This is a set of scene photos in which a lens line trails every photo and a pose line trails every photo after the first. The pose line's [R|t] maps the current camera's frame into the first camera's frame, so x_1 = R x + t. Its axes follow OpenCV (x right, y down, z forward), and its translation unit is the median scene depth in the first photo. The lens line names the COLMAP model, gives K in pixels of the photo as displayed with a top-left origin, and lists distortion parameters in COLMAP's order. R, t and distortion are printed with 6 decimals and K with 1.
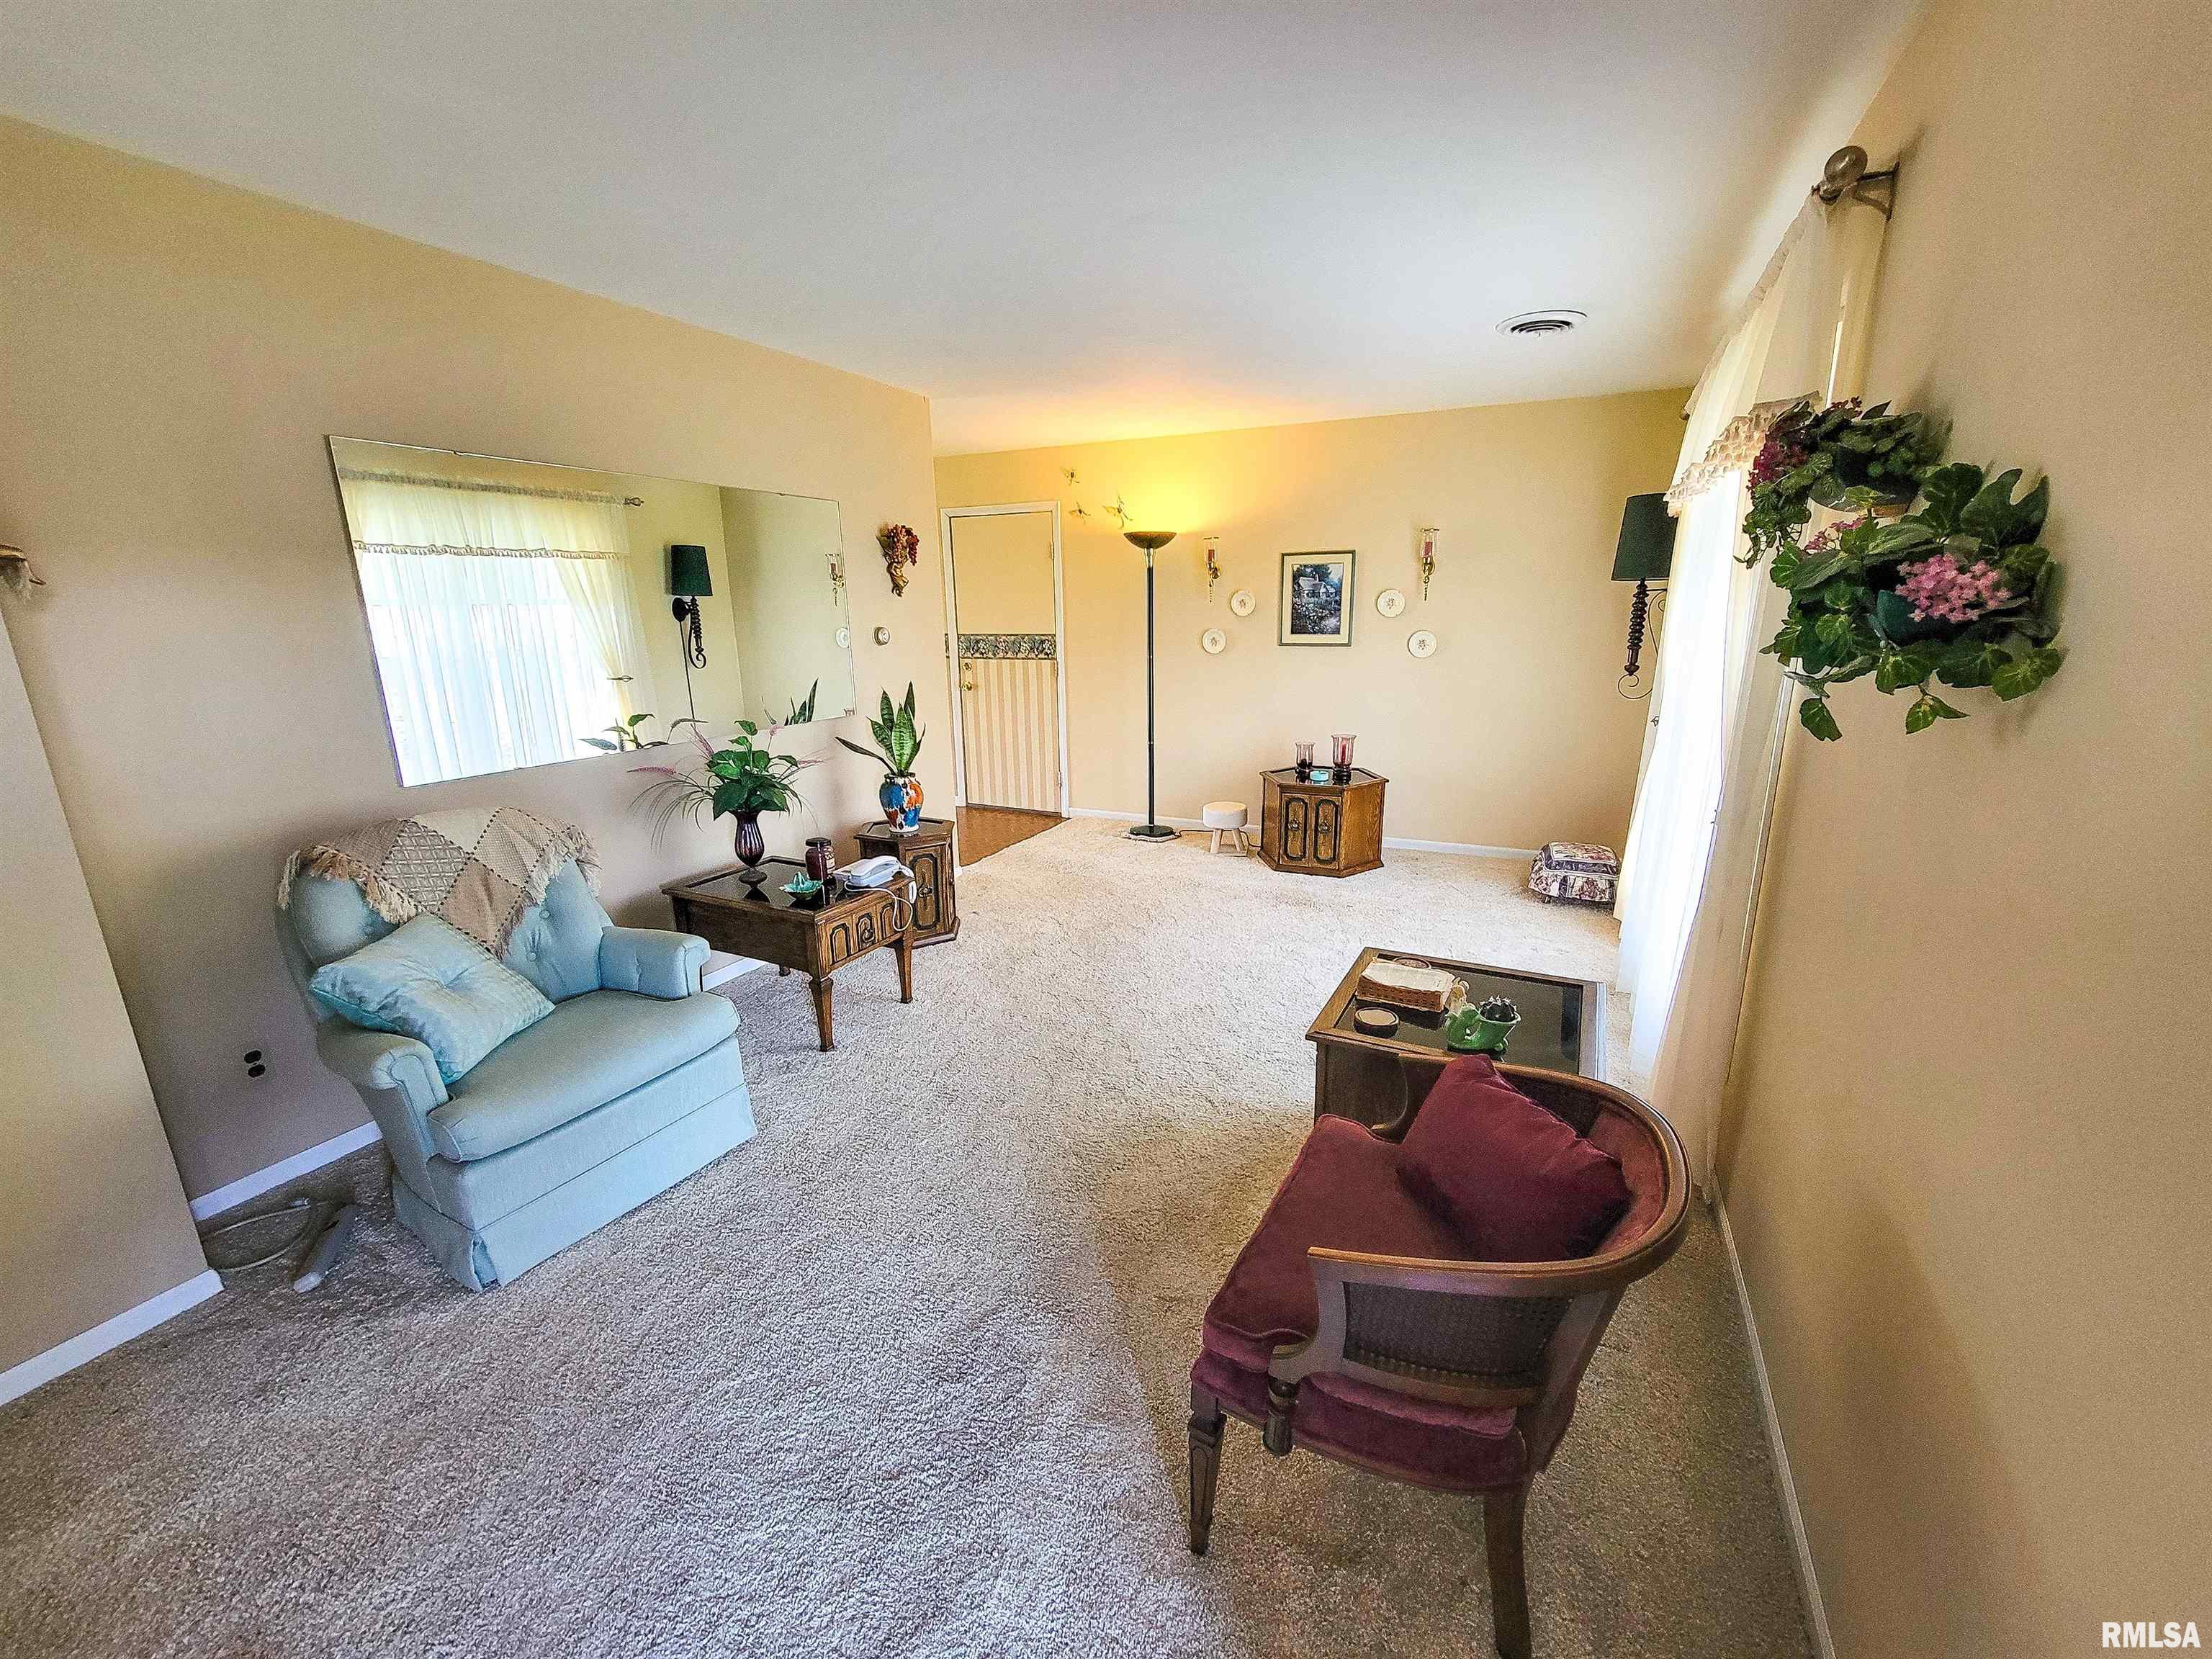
lens RADIAL K [[913.1, 0, 1106.4], [0, 913.1, 836.8], [0, 0, 1]] dist [-0.001040, 0.001155]
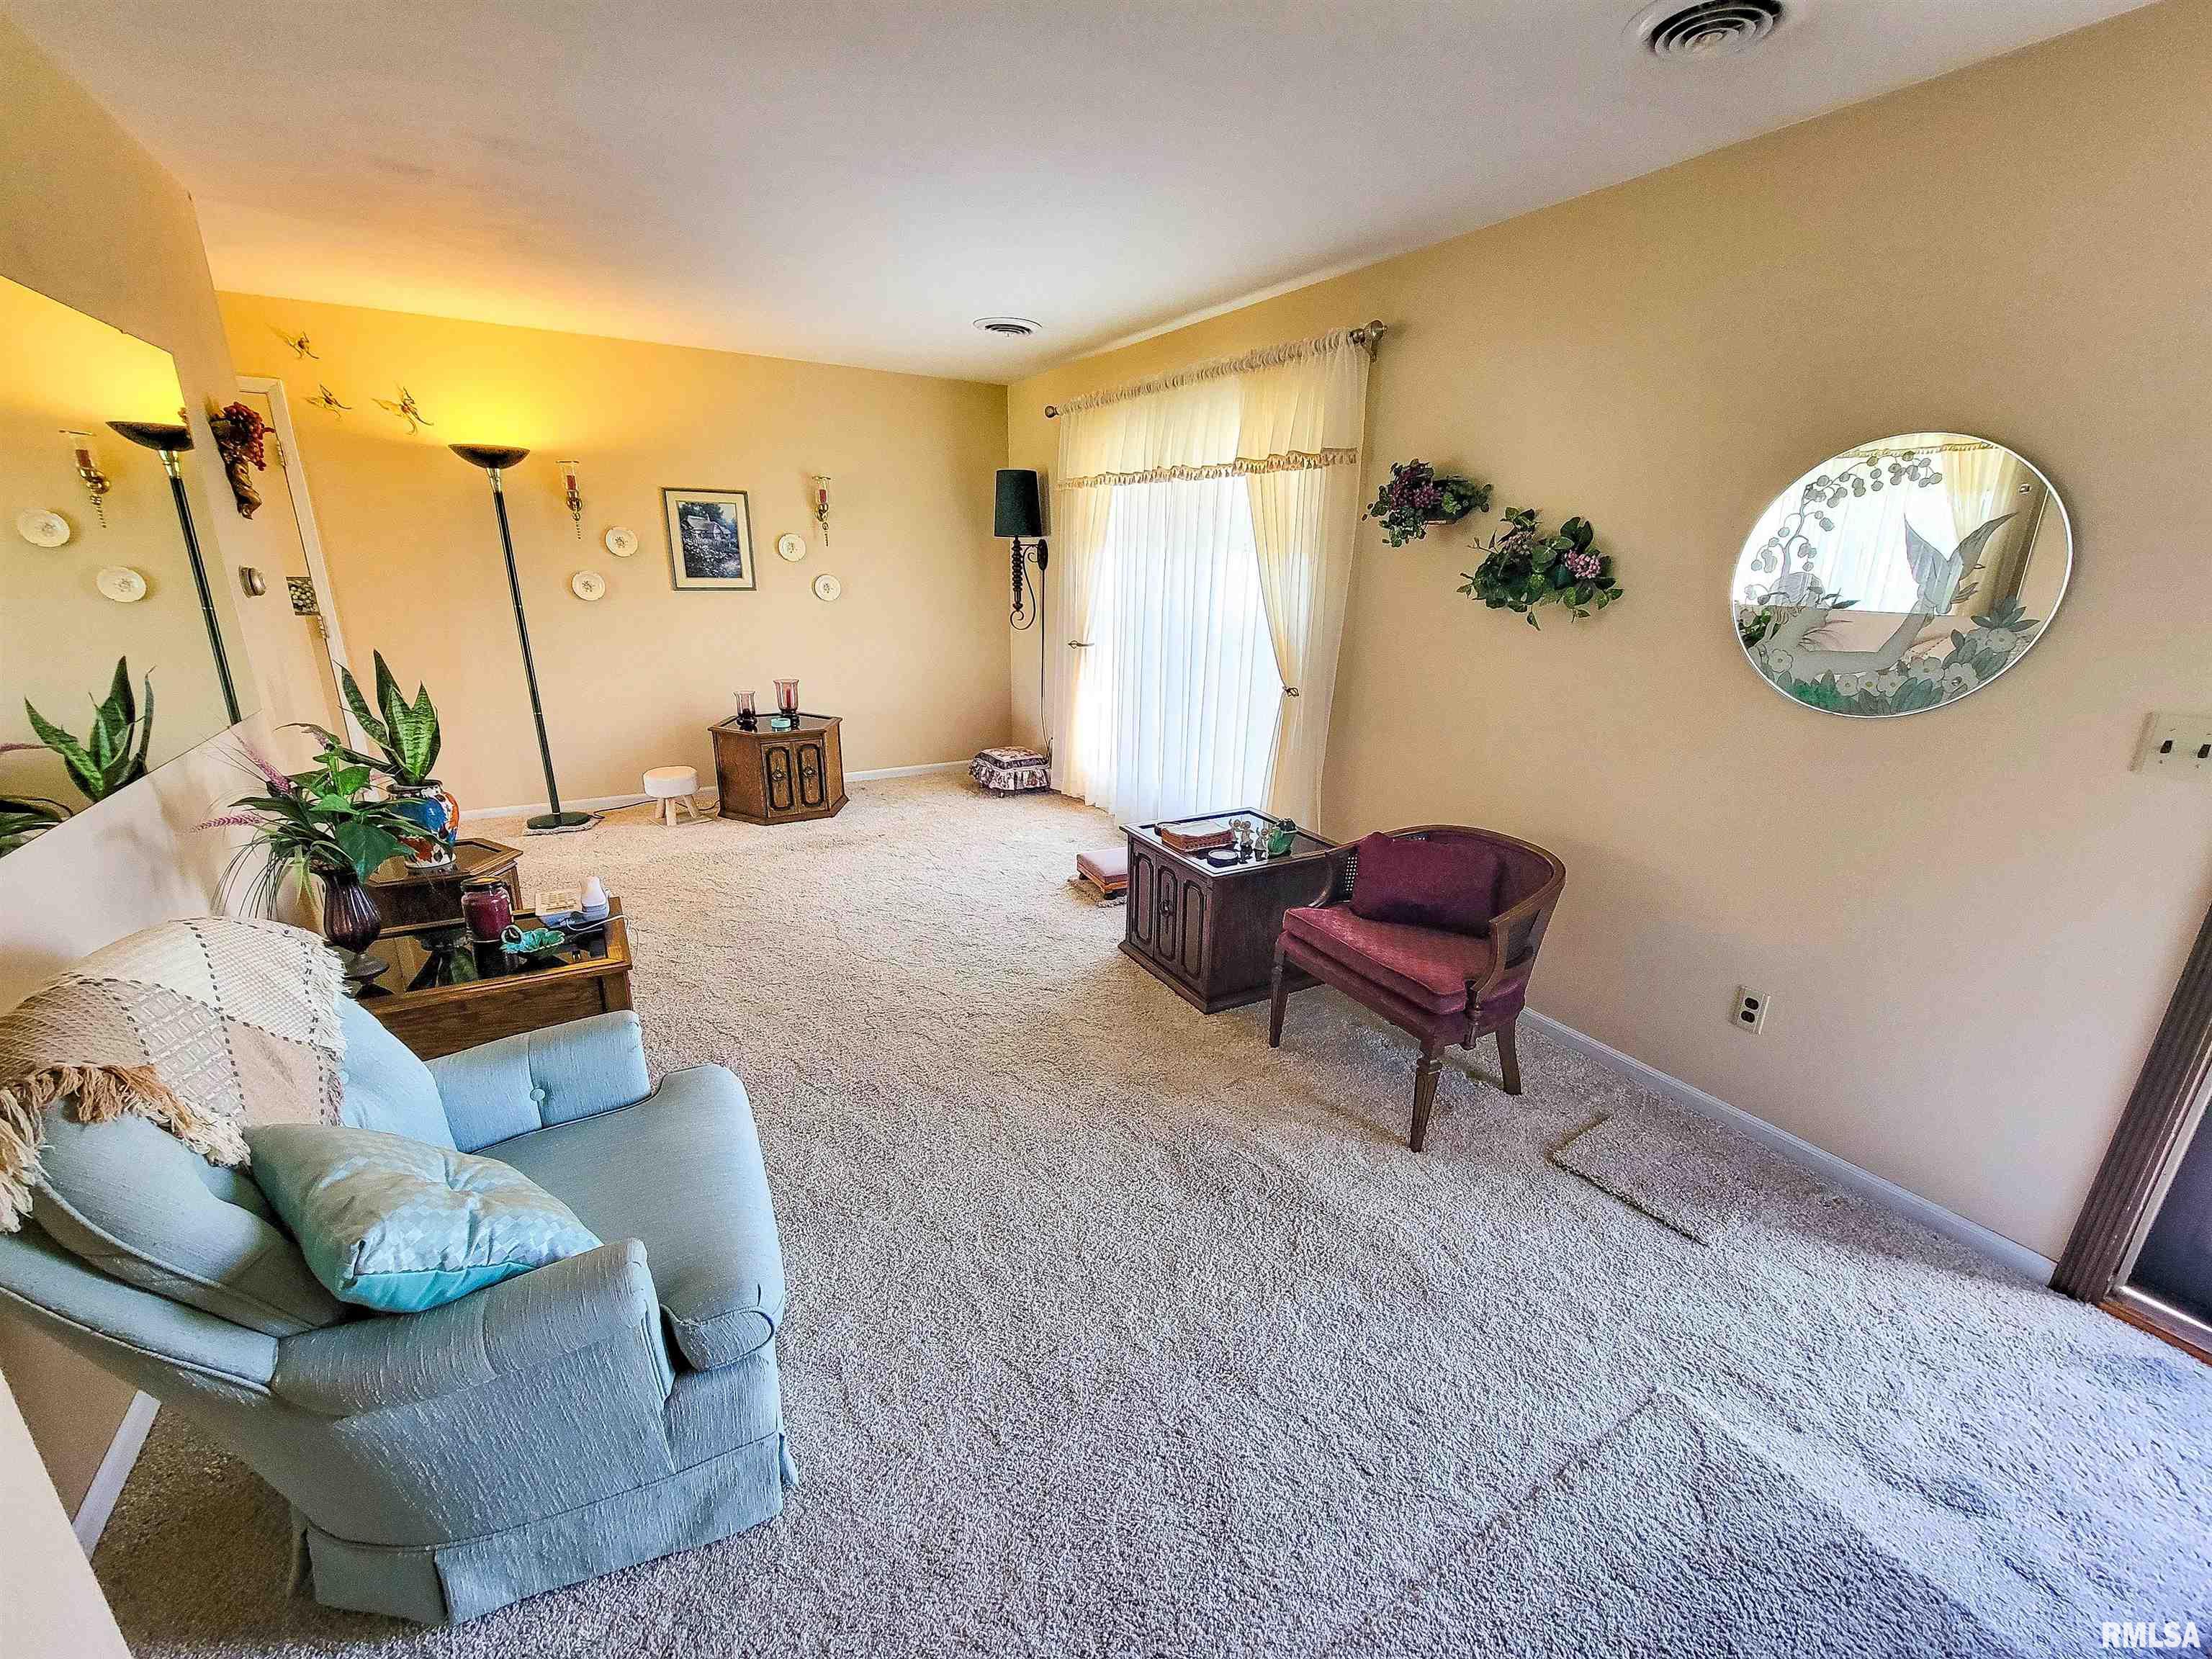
lens RADIAL K [[913.1, 0, 1108.0], [0, 913.1, 833.5], [0, 0, 1]] dist [-0.001040, 0.001155]
pose [[0.559272, -0.222786, 0.798487, -0.369194], [0.176257, 0.973145, 0.148064, -0.032128], [-0.810030, 0.057931, 0.583520, 0.131934]]
